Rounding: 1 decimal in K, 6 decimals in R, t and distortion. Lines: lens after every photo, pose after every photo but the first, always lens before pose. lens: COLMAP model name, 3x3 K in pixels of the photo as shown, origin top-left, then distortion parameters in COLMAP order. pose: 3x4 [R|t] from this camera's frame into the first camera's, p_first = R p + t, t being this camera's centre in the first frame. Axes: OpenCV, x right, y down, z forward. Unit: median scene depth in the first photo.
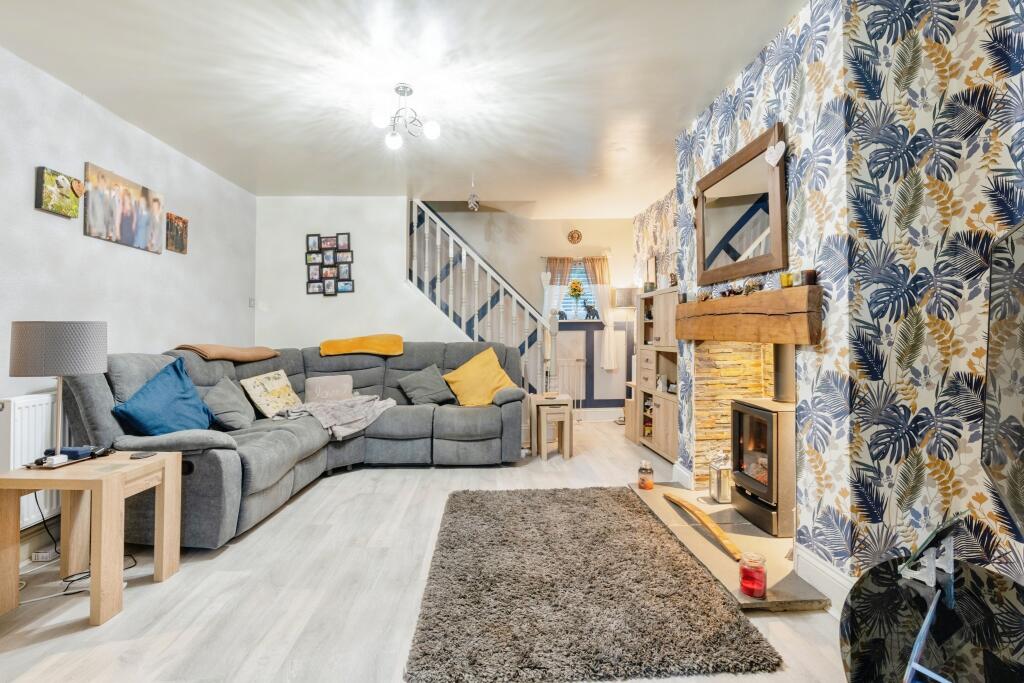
lens RADIAL K [[470.0, 0, 511.2], [0, 470.0, 320.1], [0, 0, 1]] dist [-0.000046, 0.000019]
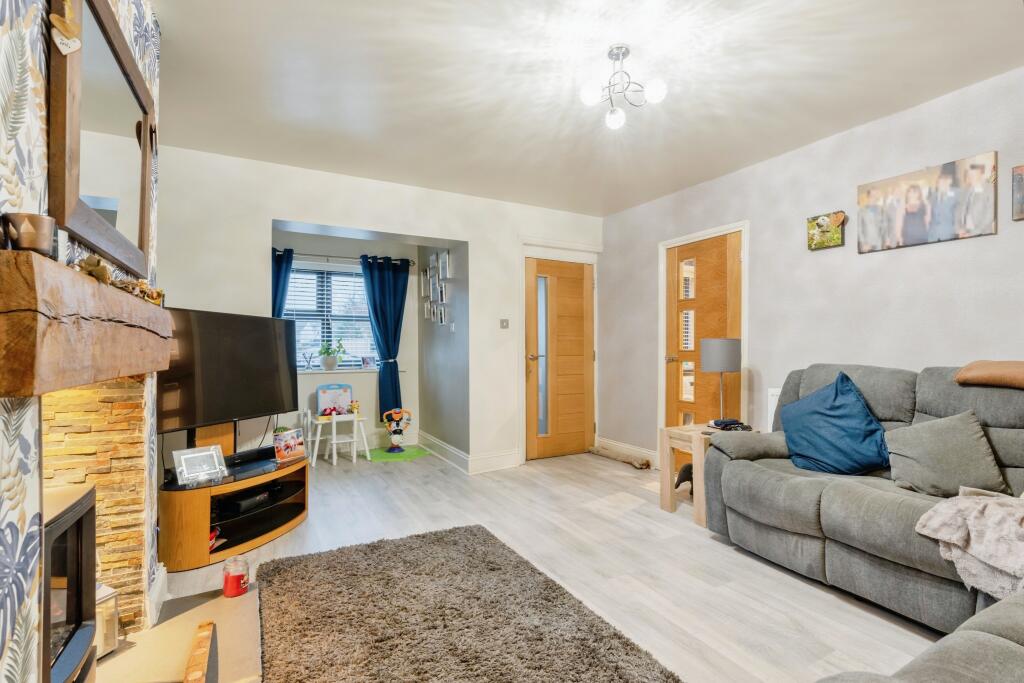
lens RADIAL K [[470.0, 0, 511.2], [0, 470.0, 320.1], [0, 0, 1]] dist [-0.000046, 0.000019]
pose [[-0.905487, -0.007012, -0.424315, 0.235774], [0.029215, 0.996461, -0.078813, 0.027991], [0.423366, -0.083761, -0.902078, 1.362209]]
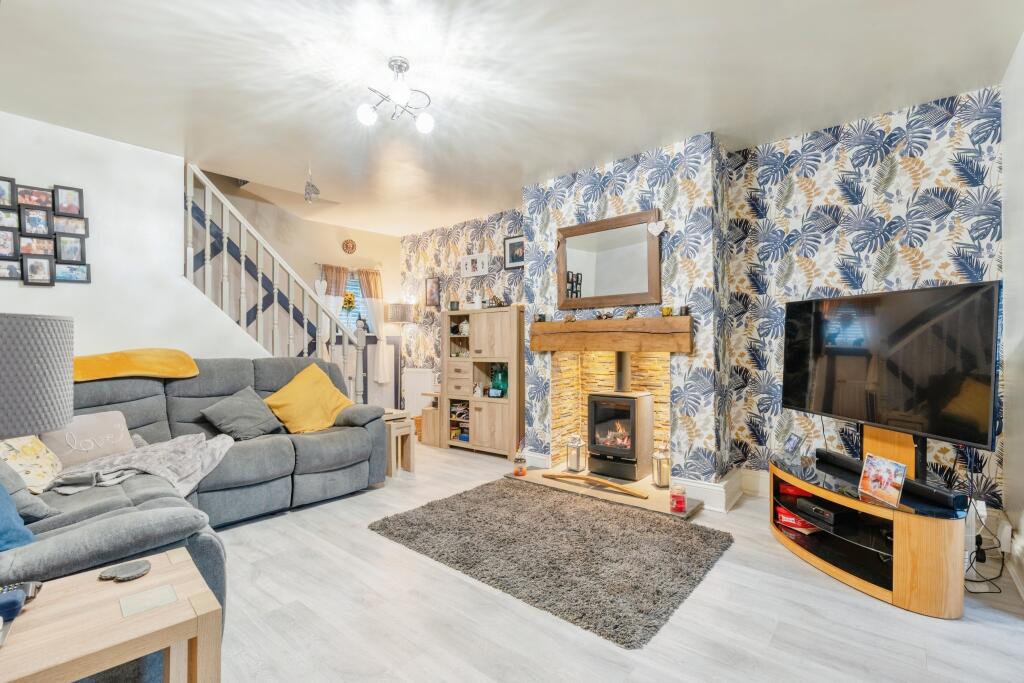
lens RADIAL K [[457.4, 0, 512.0], [0, 457.4, 341.5], [0, 0, 1]] dist [-0.000639, 0.000044]
pose [[0.683048, 0.007665, 0.730334, -0.574051], [-0.016485, 0.999852, 0.004924, 0.010572], [-0.730188, -0.015403, 0.683073, 0.217366]]
